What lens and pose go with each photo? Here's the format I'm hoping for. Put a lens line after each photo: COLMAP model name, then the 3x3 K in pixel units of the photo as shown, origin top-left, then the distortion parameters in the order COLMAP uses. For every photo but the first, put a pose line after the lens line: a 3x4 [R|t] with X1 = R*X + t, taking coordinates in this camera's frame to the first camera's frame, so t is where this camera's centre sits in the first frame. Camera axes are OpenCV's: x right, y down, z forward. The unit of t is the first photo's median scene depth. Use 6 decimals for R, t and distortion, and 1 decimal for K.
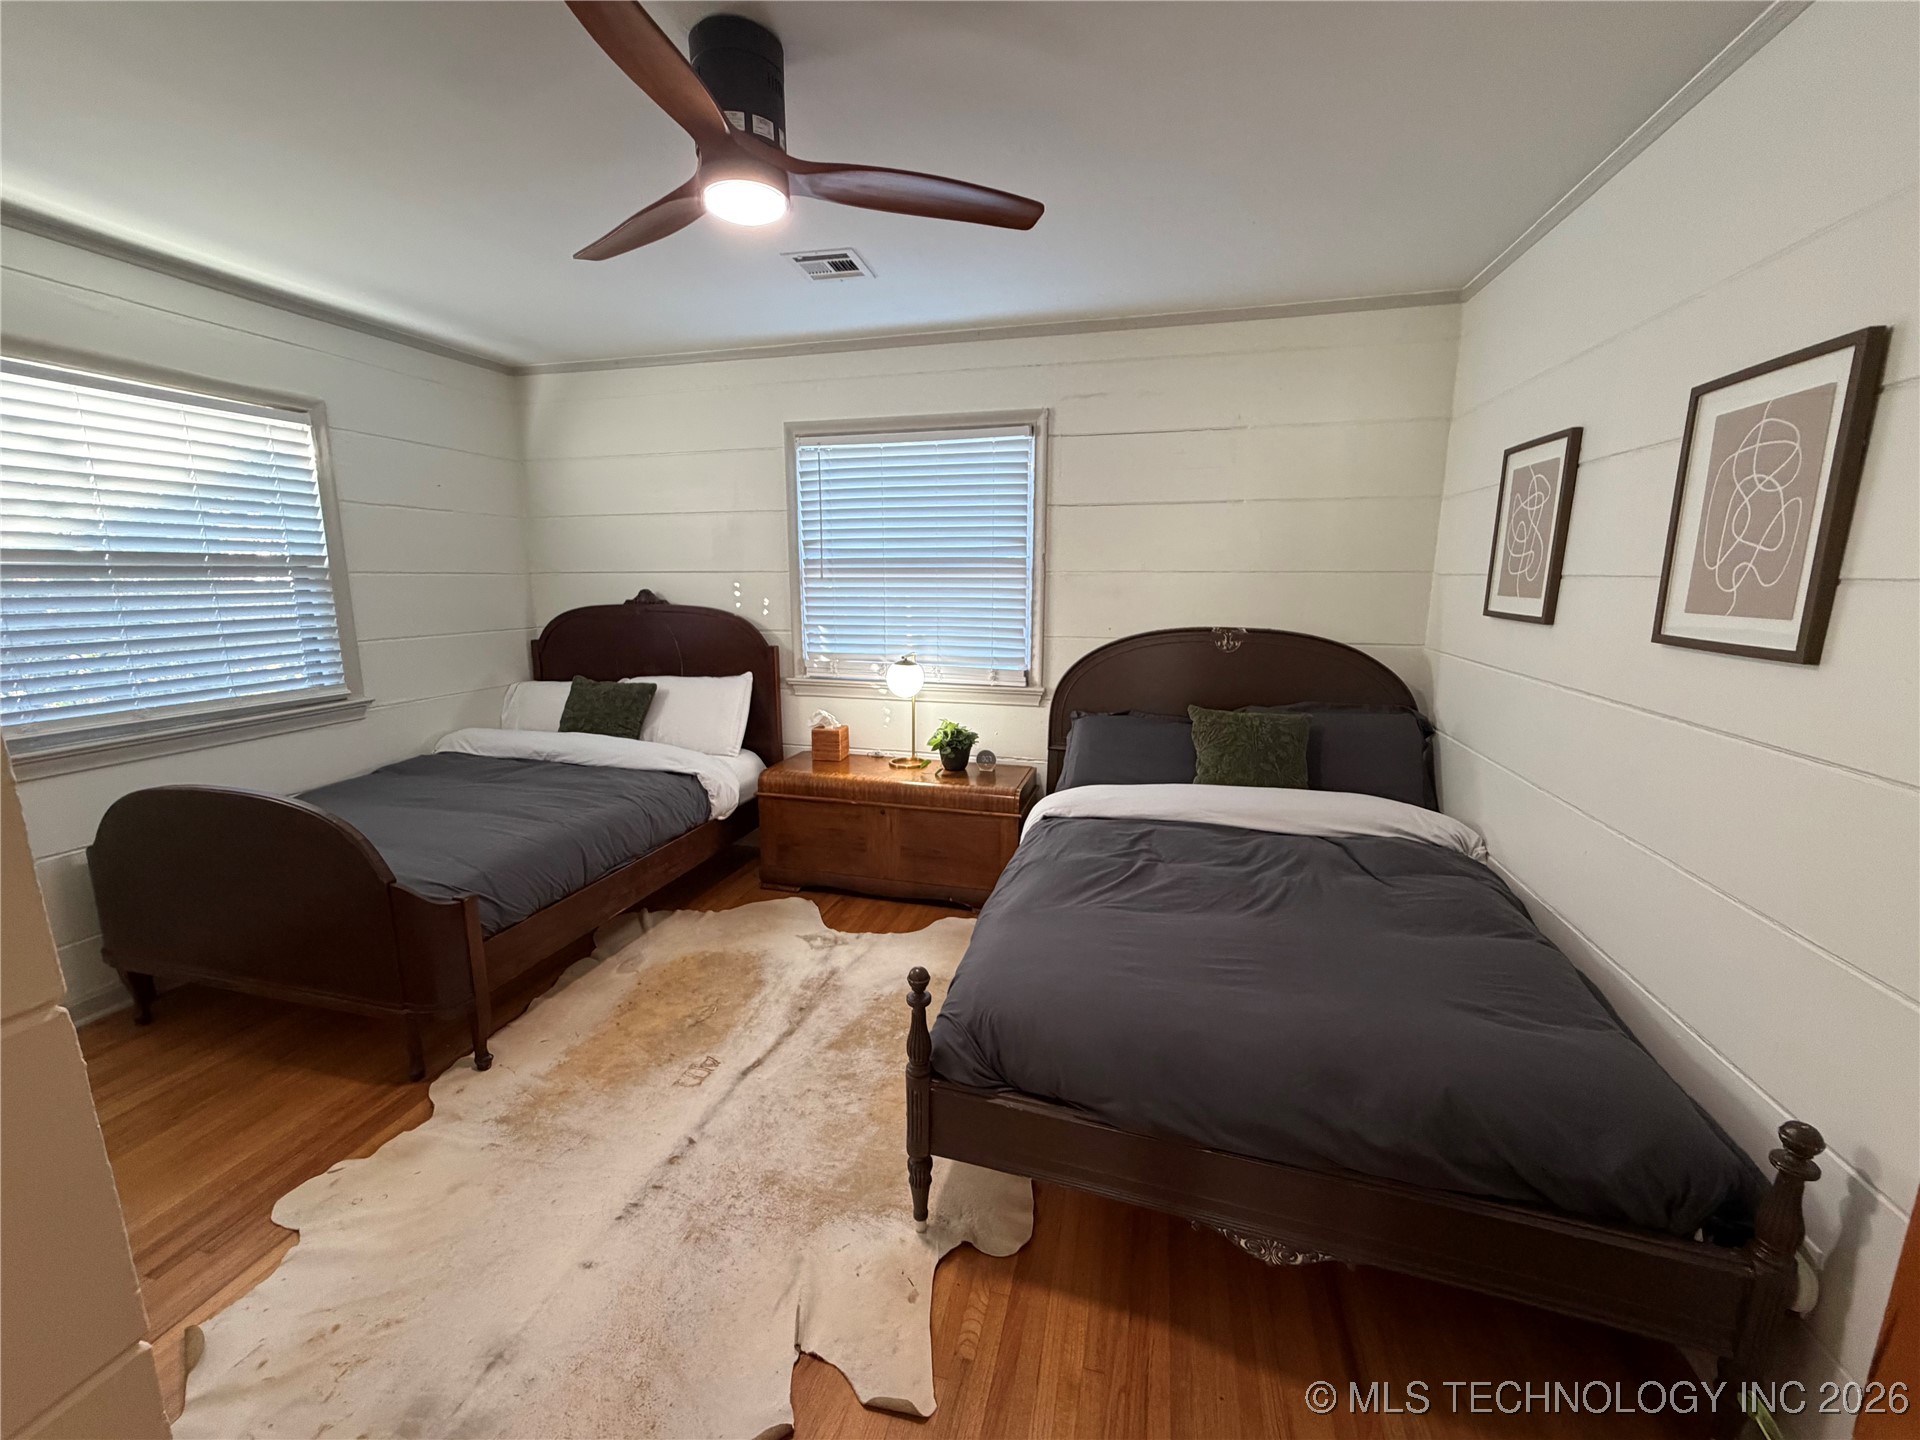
lens RADIAL K [[766.4, 0, 949.9], [0, 766.4, 721.0], [0, 0, 1]] dist [-0.001030, -0.000036]
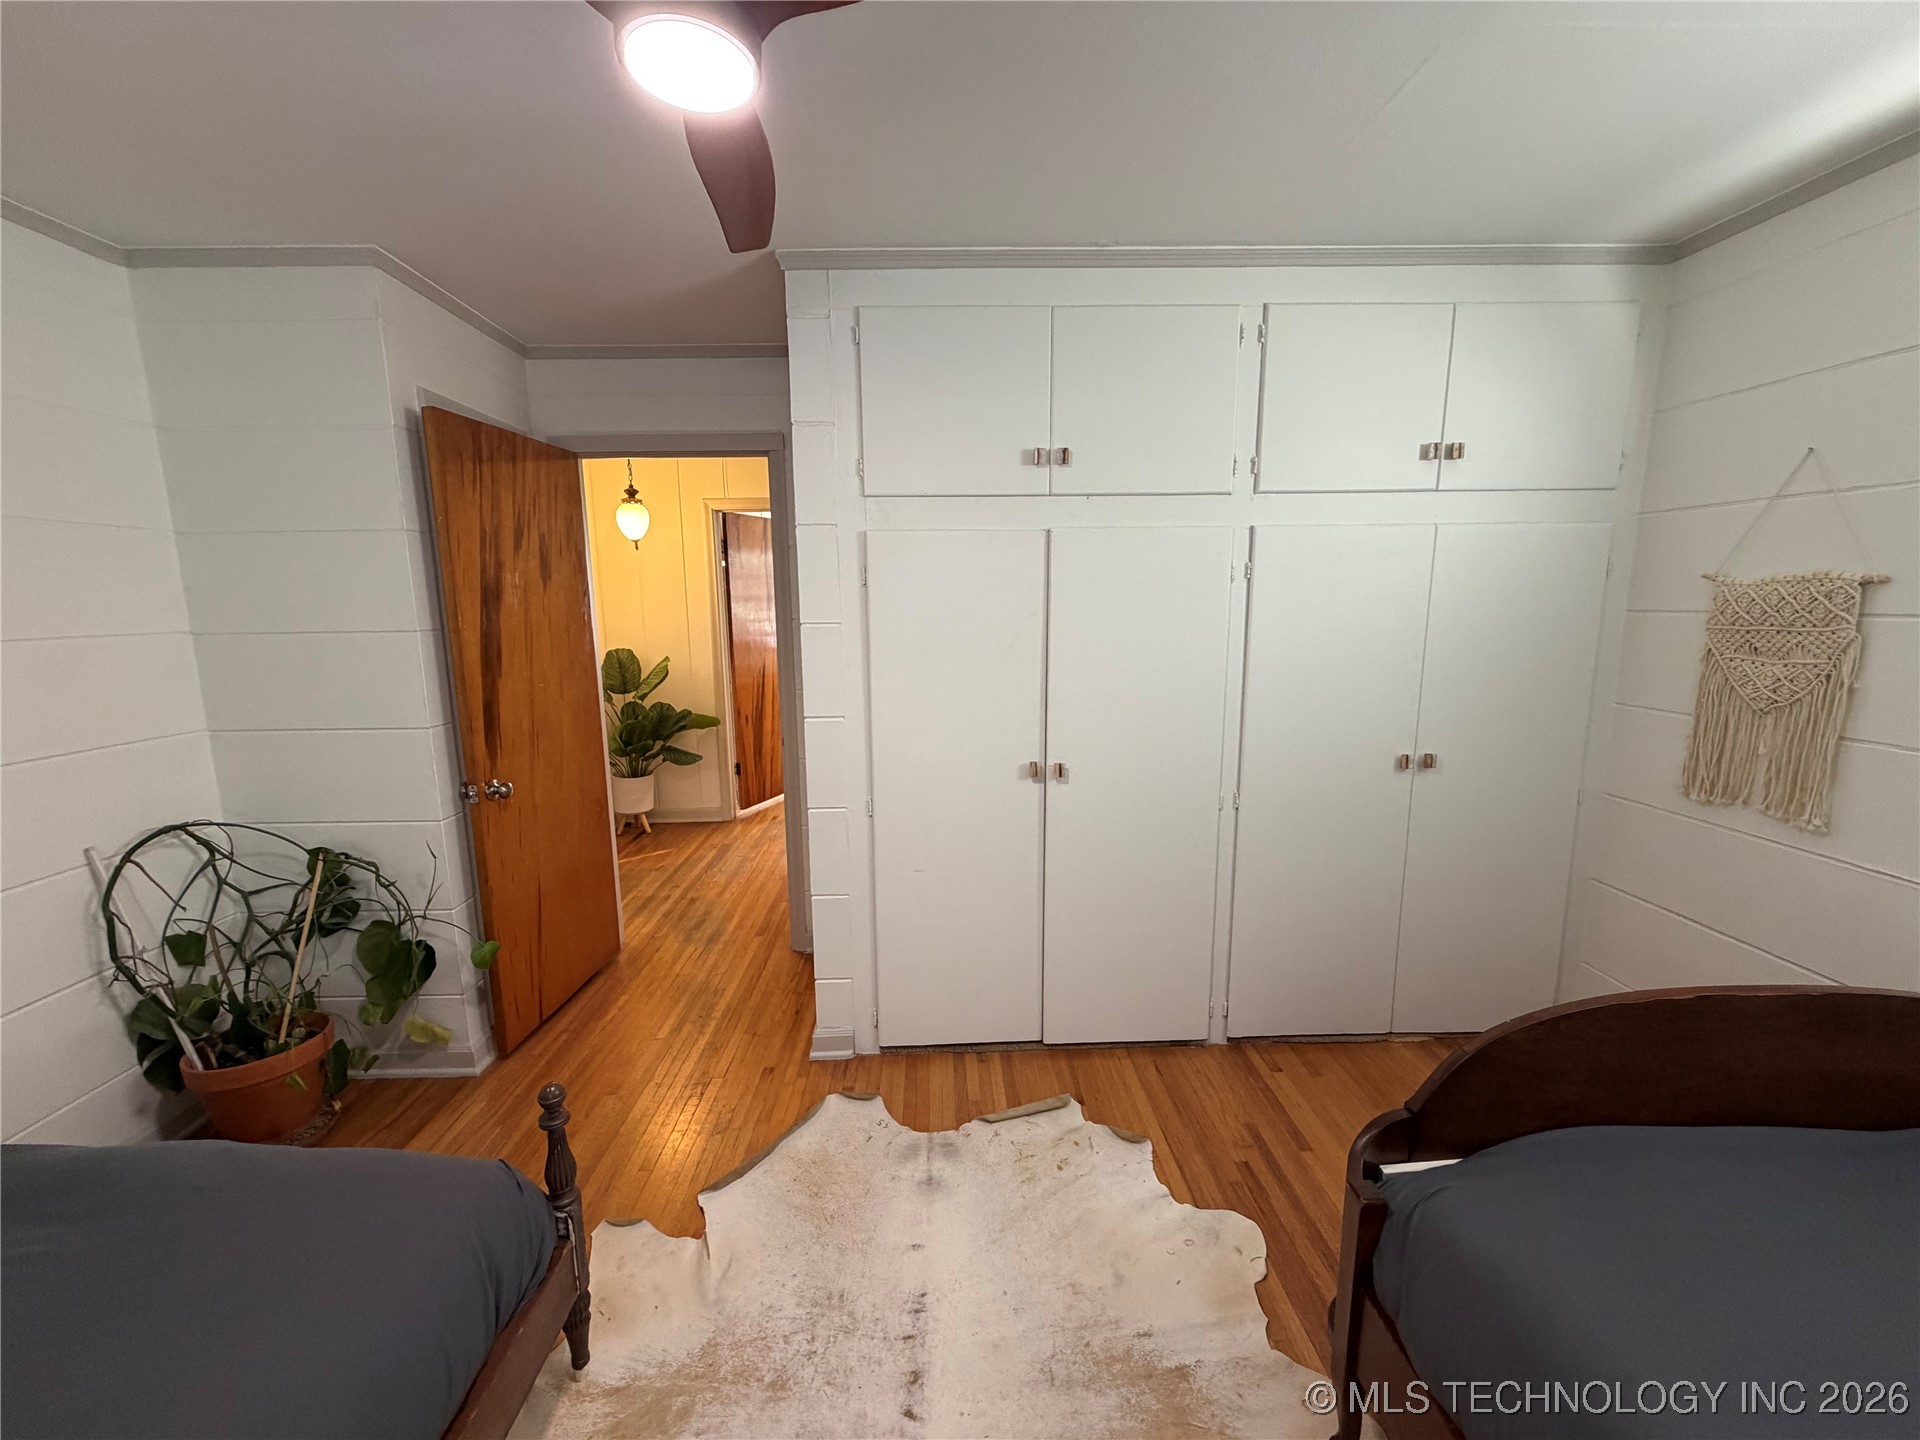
lens RADIAL K [[766.4, 0, 949.9], [0, 766.4, 721.0], [0, 0, 1]] dist [-0.001030, -0.000036]
pose [[-0.959874, 0.057173, -0.274543, -0.233883], [-0.040599, 0.940353, 0.337770, -0.345035], [0.277479, 0.335363, -0.900299, 1.587119]]
